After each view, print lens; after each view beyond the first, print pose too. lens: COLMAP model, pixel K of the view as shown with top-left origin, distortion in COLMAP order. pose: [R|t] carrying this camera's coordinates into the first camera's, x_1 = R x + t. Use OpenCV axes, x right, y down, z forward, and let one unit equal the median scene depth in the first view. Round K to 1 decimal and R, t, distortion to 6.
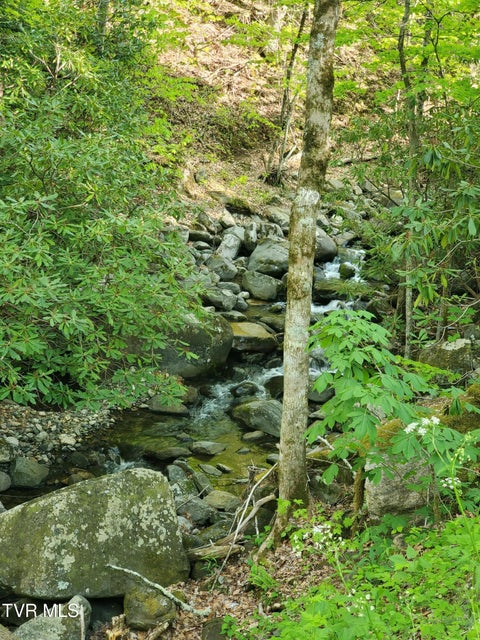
lens RADIAL K [[974.2, 0, 240.0], [0, 974.2, 320.0], [0, 0, 1]] dist [0.039174, 0.035700]
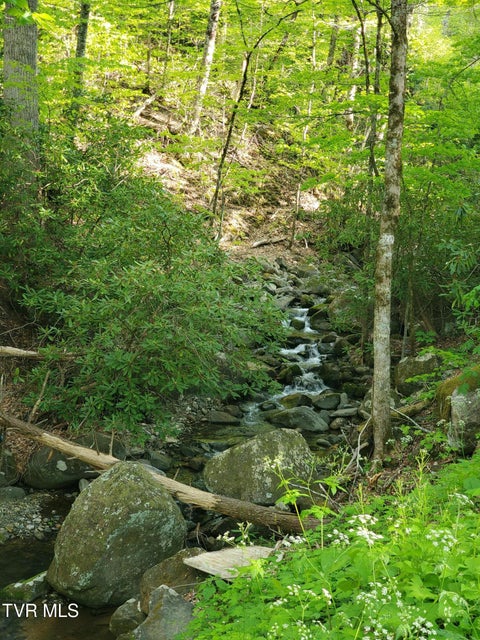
lens RADIAL K [[948.6, 0, 242.1], [0, 948.6, 301.4], [0, 0, 1]] dist [-0.271462, 1.701124]
pose [[0.980198, -0.047405, 0.192263, -0.280182], [0.070246, 0.991020, -0.113777, 0.078513], [-0.185143, 0.125029, 0.974725, -0.256477]]
